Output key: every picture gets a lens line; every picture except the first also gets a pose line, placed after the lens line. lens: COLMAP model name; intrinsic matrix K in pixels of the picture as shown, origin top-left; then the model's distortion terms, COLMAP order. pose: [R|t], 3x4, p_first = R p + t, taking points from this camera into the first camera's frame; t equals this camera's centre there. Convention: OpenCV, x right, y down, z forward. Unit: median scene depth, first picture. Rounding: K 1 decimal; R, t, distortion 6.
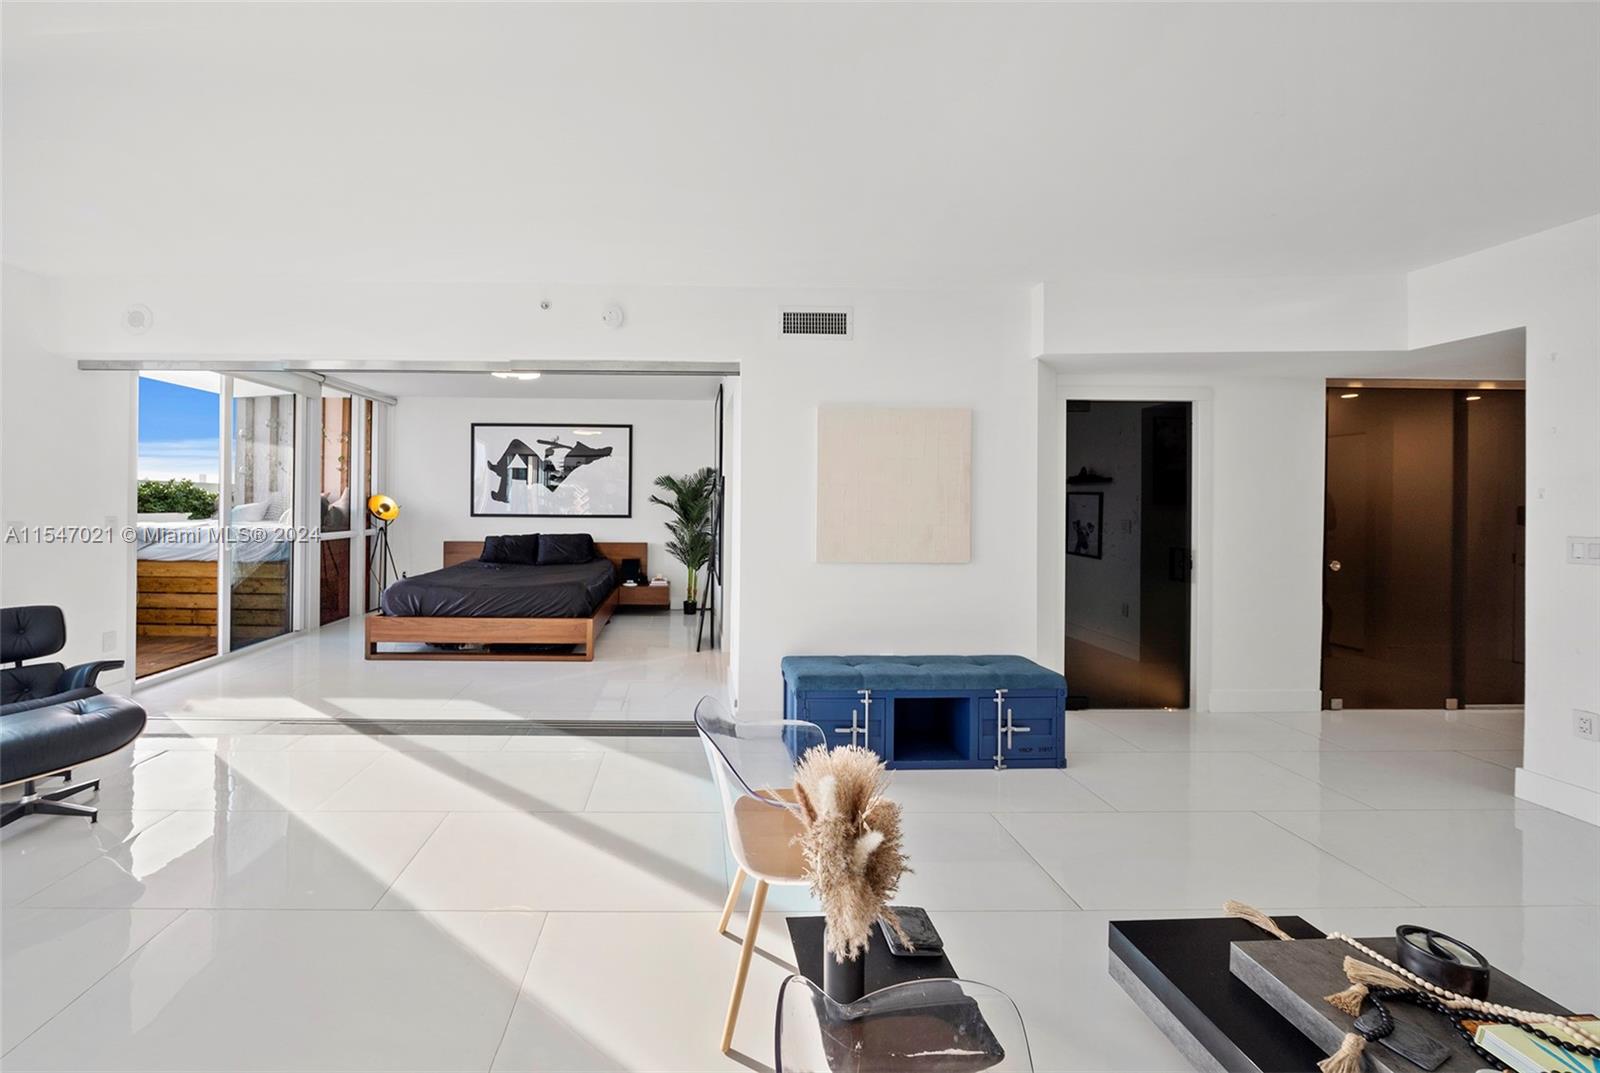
lens RADIAL K [[563.1, 0, 703.7], [0, 563.1, 505.4], [0, 0, 1]] dist [-0.002318, 0.000109]
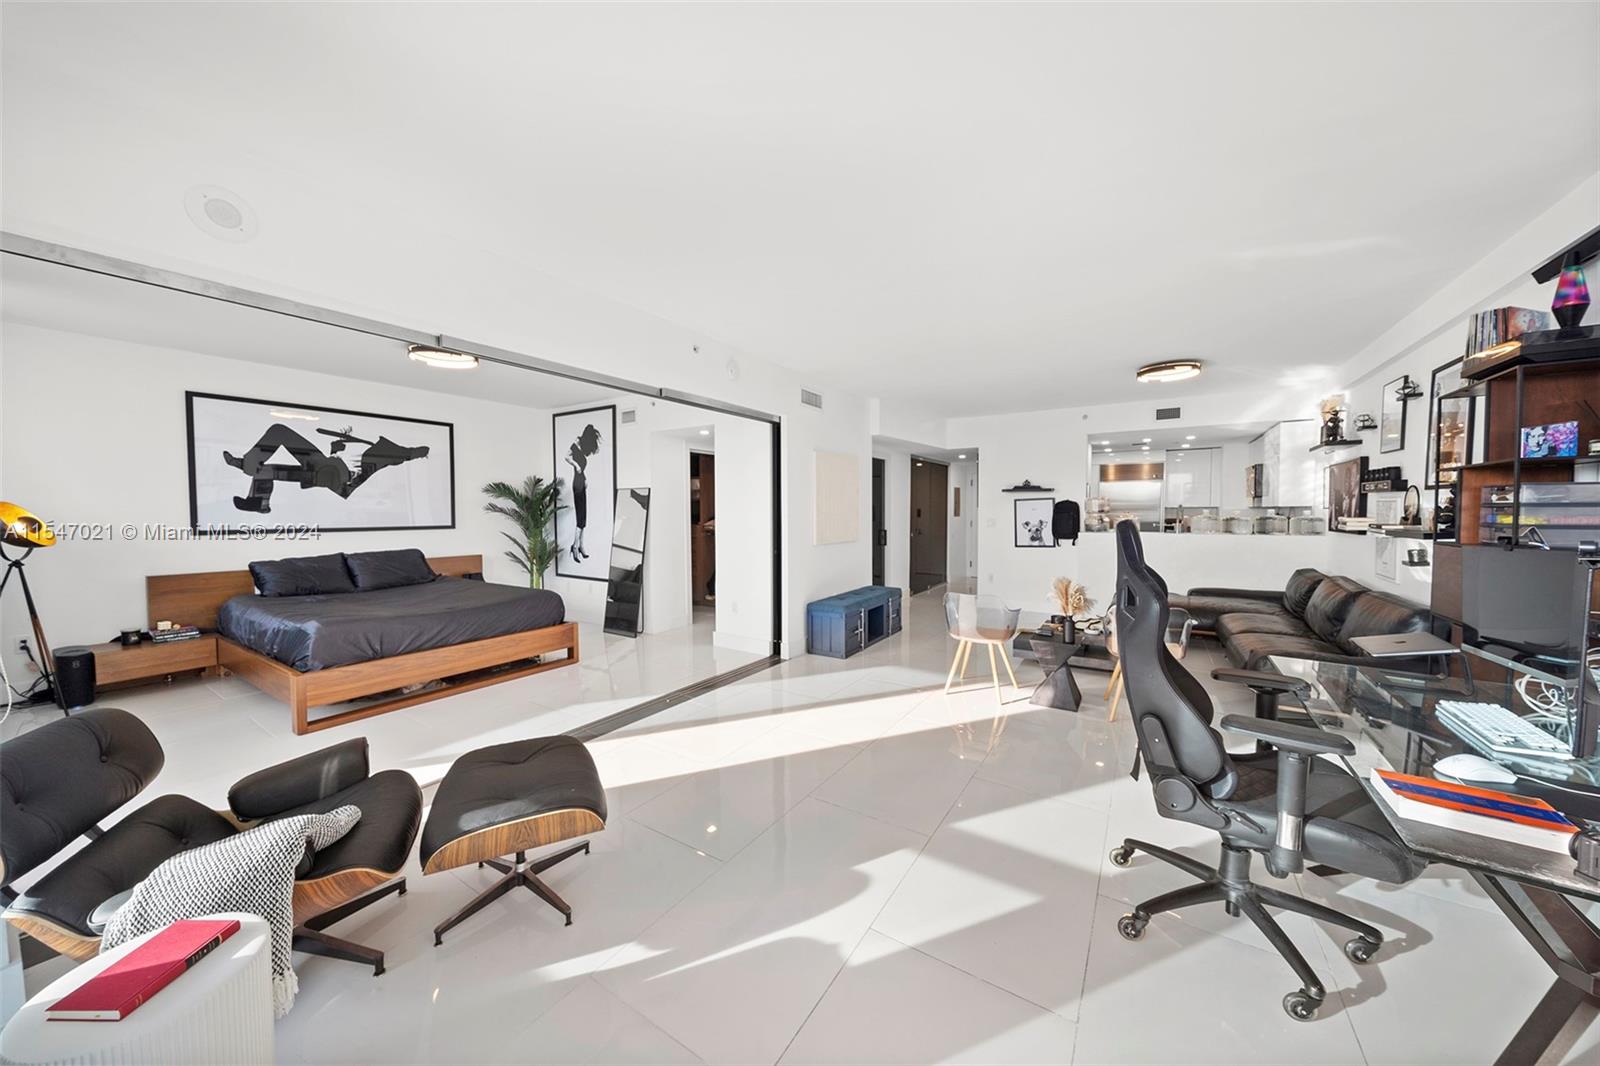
lens RADIAL K [[548.6, 0, 796.6], [0, 548.6, 536.1], [0, 0, 1]] dist [-0.000001, 0.000017]
pose [[0.558431, -0.046932, 0.828223, -1.283457], [0.011593, 0.998742, 0.048778, -0.005261], [-0.829470, -0.017637, 0.558272, 0.152369]]
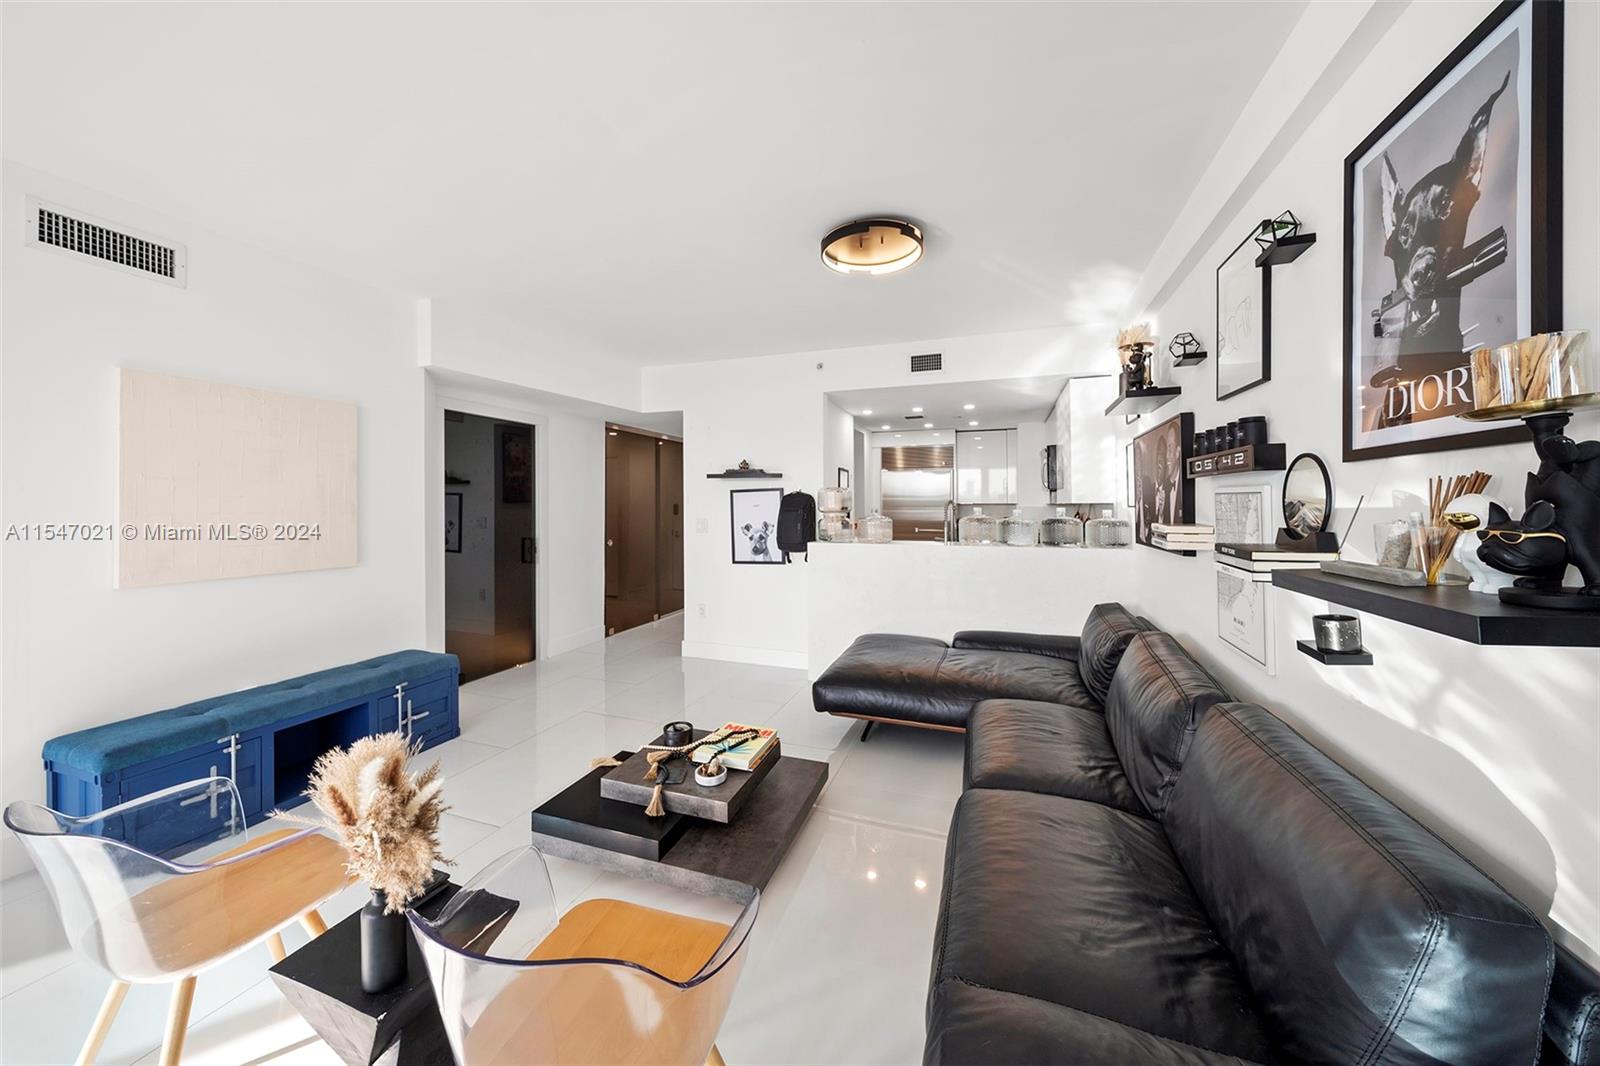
lens RADIAL K [[559.9, 0, 800.7], [0, 559.9, 502.5], [0, 0, 1]] dist [-0.000996, -0.000097]
pose [[0.351009, -0.001285, 0.936371, -0.165792], [0.005598, 0.999984, -0.000727, -0.000330], [-0.936355, 0.005497, 0.351011, -0.043932]]
